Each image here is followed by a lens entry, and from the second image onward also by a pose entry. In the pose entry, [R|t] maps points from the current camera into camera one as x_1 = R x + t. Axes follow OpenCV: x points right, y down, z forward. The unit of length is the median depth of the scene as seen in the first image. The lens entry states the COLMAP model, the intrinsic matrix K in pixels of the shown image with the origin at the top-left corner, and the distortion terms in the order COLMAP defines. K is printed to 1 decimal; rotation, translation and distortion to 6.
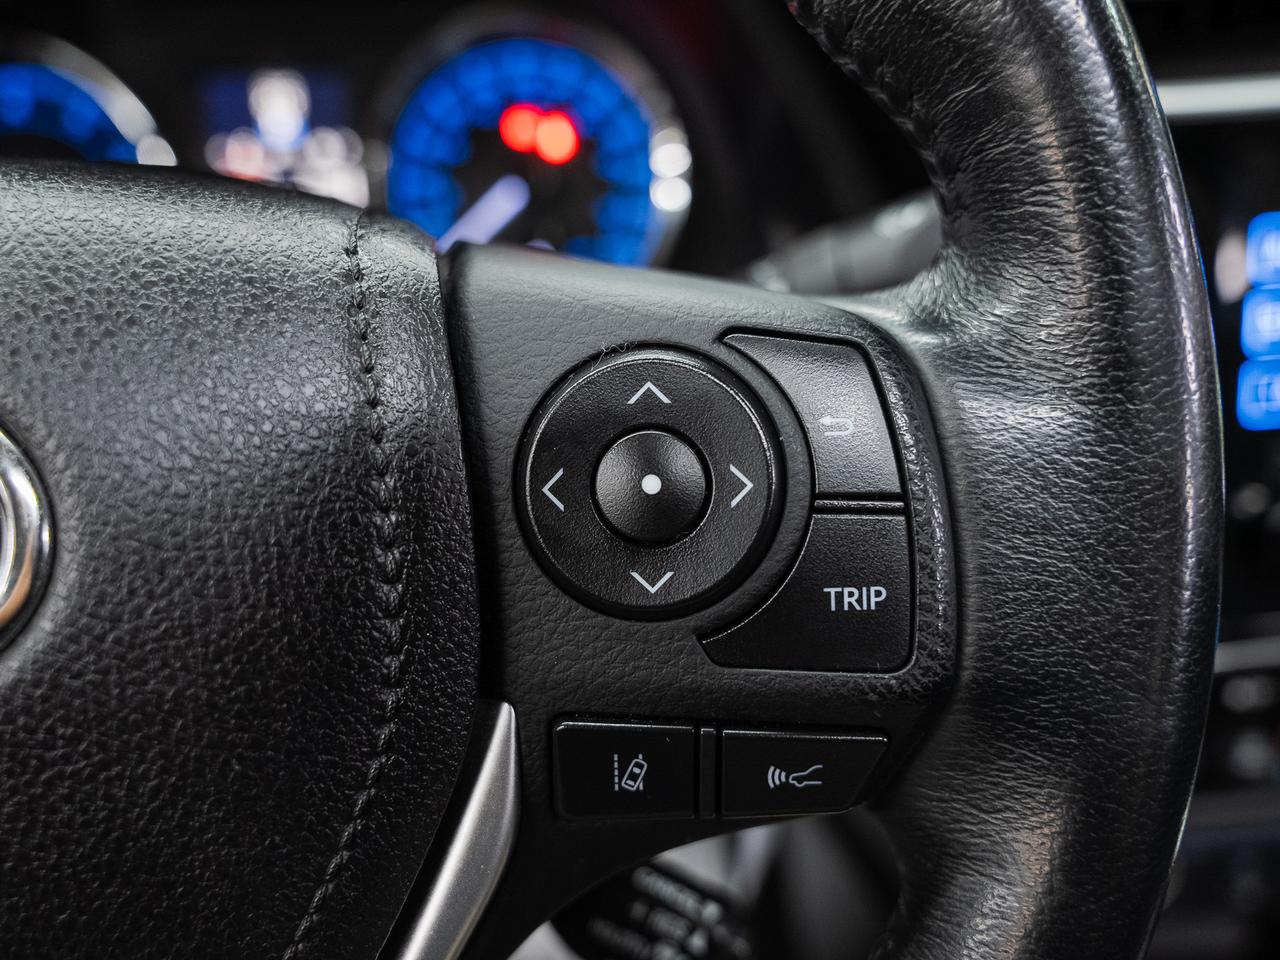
lens RADIAL K [[1059.2, 0, 640.0], [0, 1059.2, 480.0], [0, 0, 1]] dist [0.000152, 0.000617]
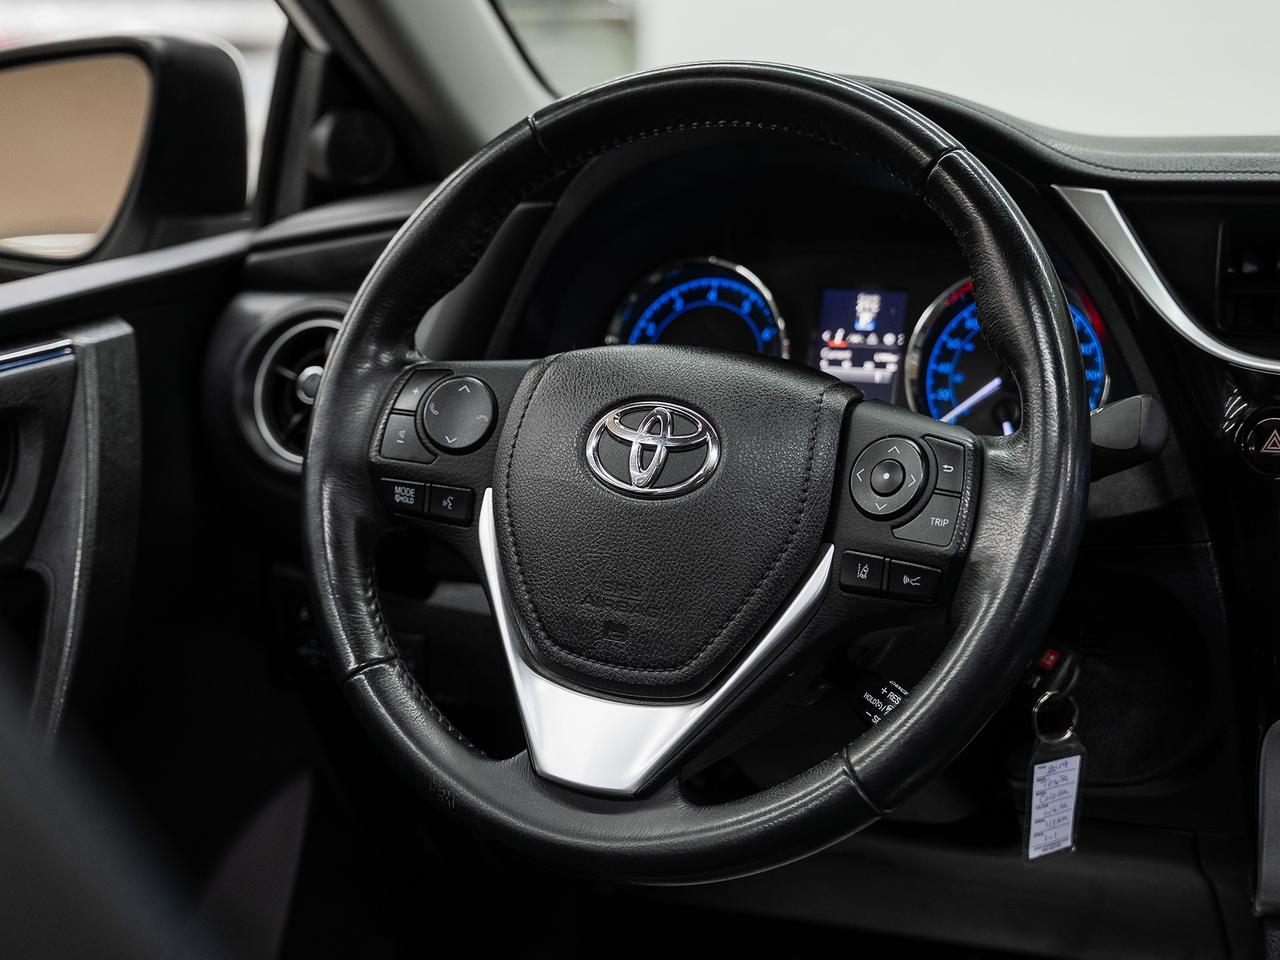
lens RADIAL K [[1666.7, 0, 640.0], [0, 1666.7, 480.0], [0, 0, 1]] dist [-0.010576, -0.004453]
pose [[0.839601, 0.152797, -0.521271, 1.909623], [-0.260516, 0.955327, -0.139578, 0.865260], [0.476657, 0.252989, 0.841899, -3.391065]]
